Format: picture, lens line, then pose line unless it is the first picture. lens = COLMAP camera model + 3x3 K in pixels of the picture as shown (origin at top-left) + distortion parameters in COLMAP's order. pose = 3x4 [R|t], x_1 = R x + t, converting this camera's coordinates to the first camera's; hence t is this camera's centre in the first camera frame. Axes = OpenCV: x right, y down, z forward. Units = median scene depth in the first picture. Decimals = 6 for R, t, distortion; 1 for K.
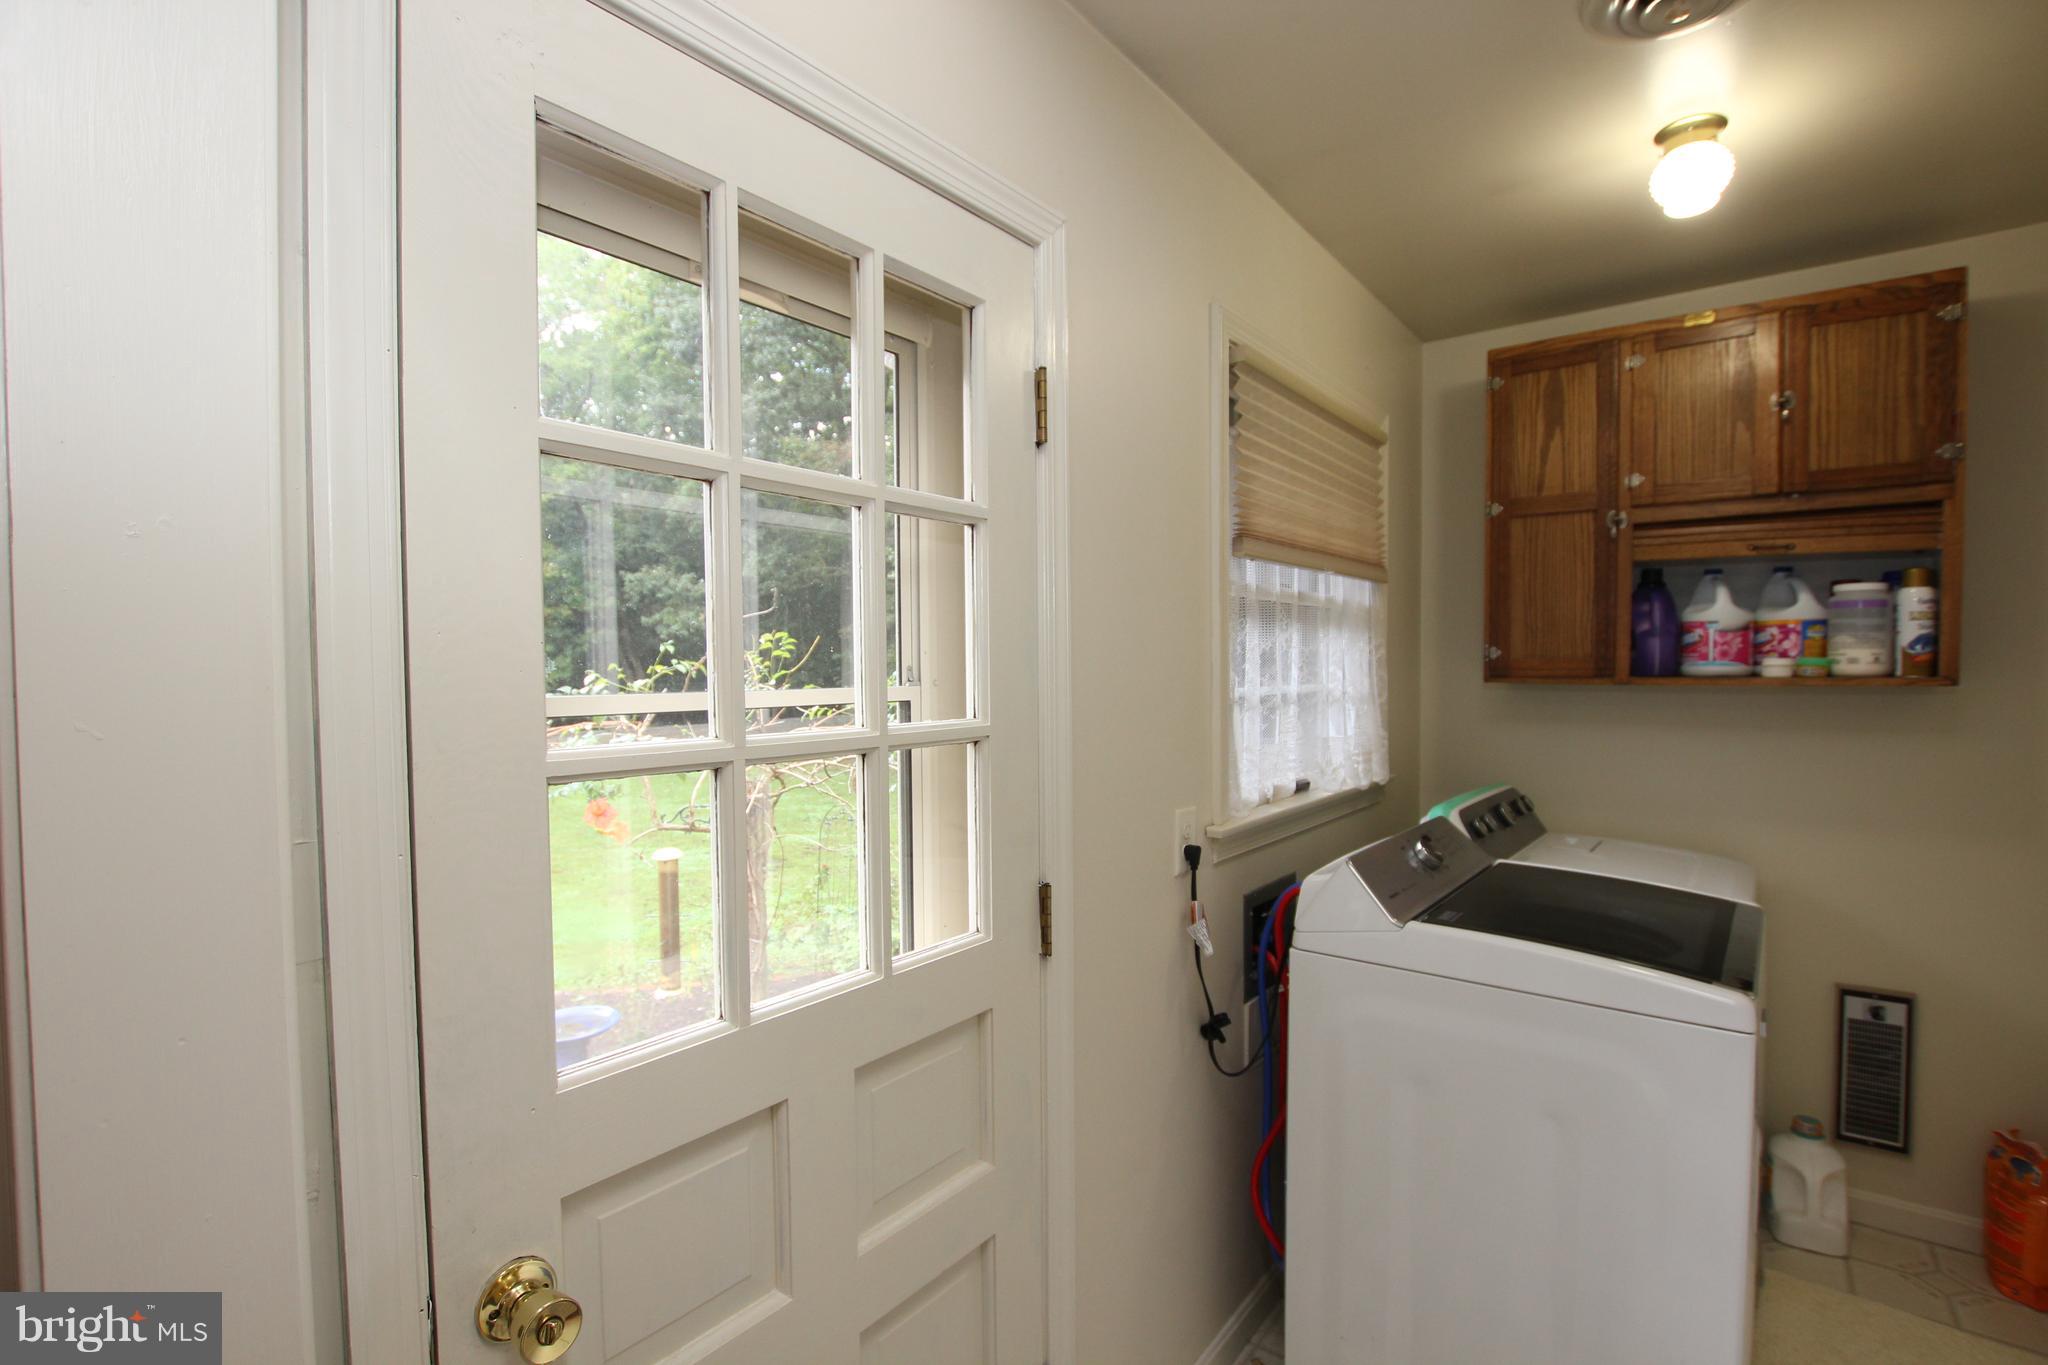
lens RADIAL K [[944.0, 0, 1016.3], [0, 944.0, 681.5], [0, 0, 1]] dist [-0.032052, 0.005883]
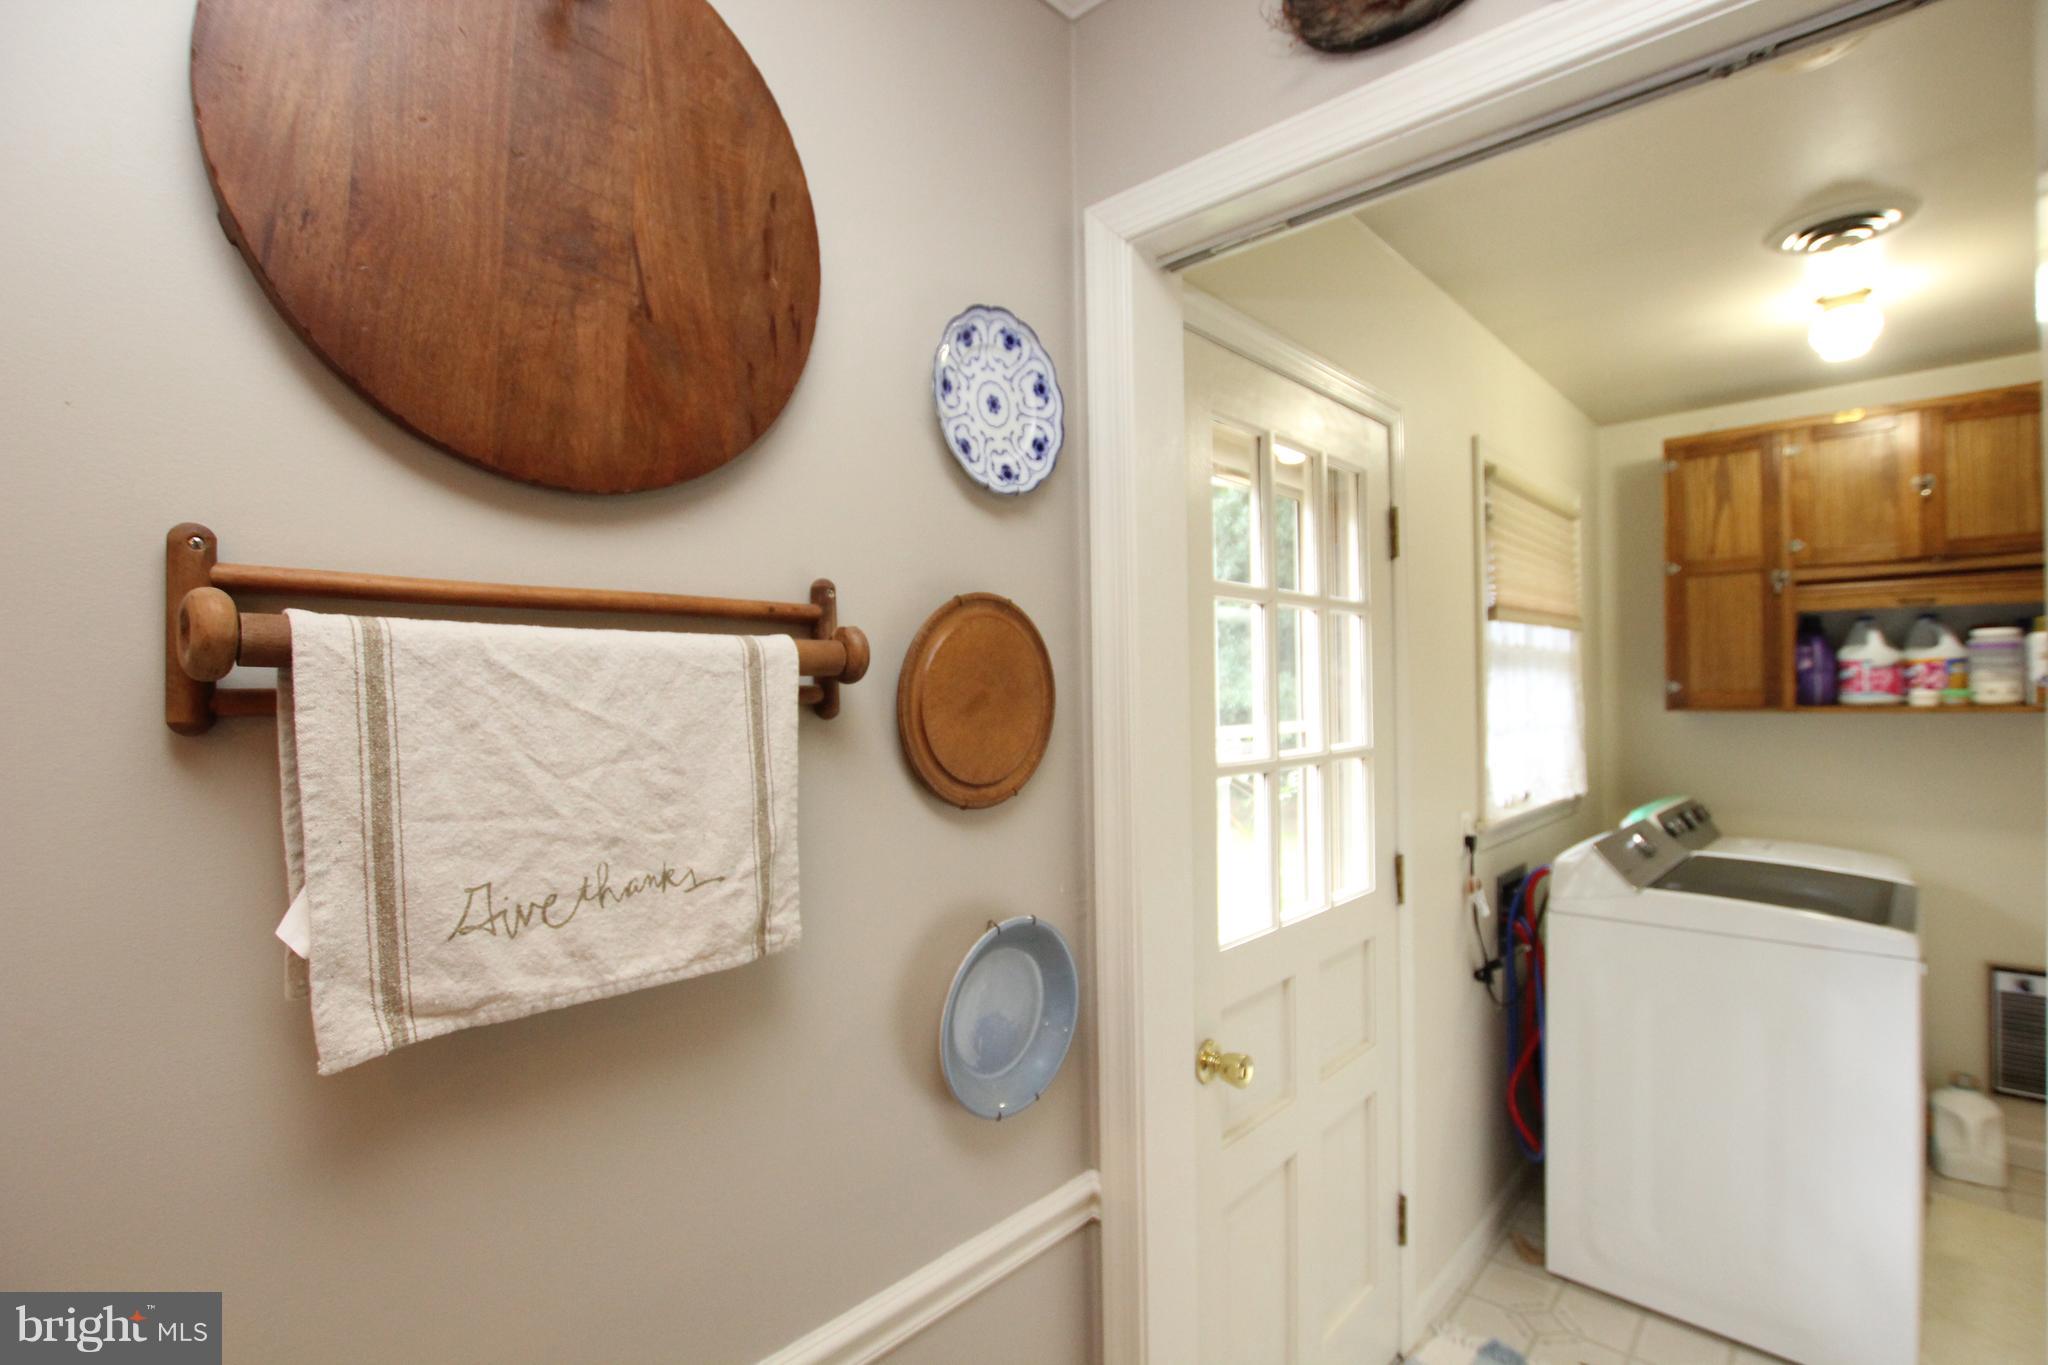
lens RADIAL K [[944.0, 0, 1018.1], [0, 944.0, 686.1], [0, 0, 1]] dist [-0.032052, 0.005883]
pose [[0.995842, -0.011286, -0.090393, -0.255086], [0.009046, 0.999643, -0.025156, -0.010026], [0.090645, 0.024234, 0.995588, -0.311263]]
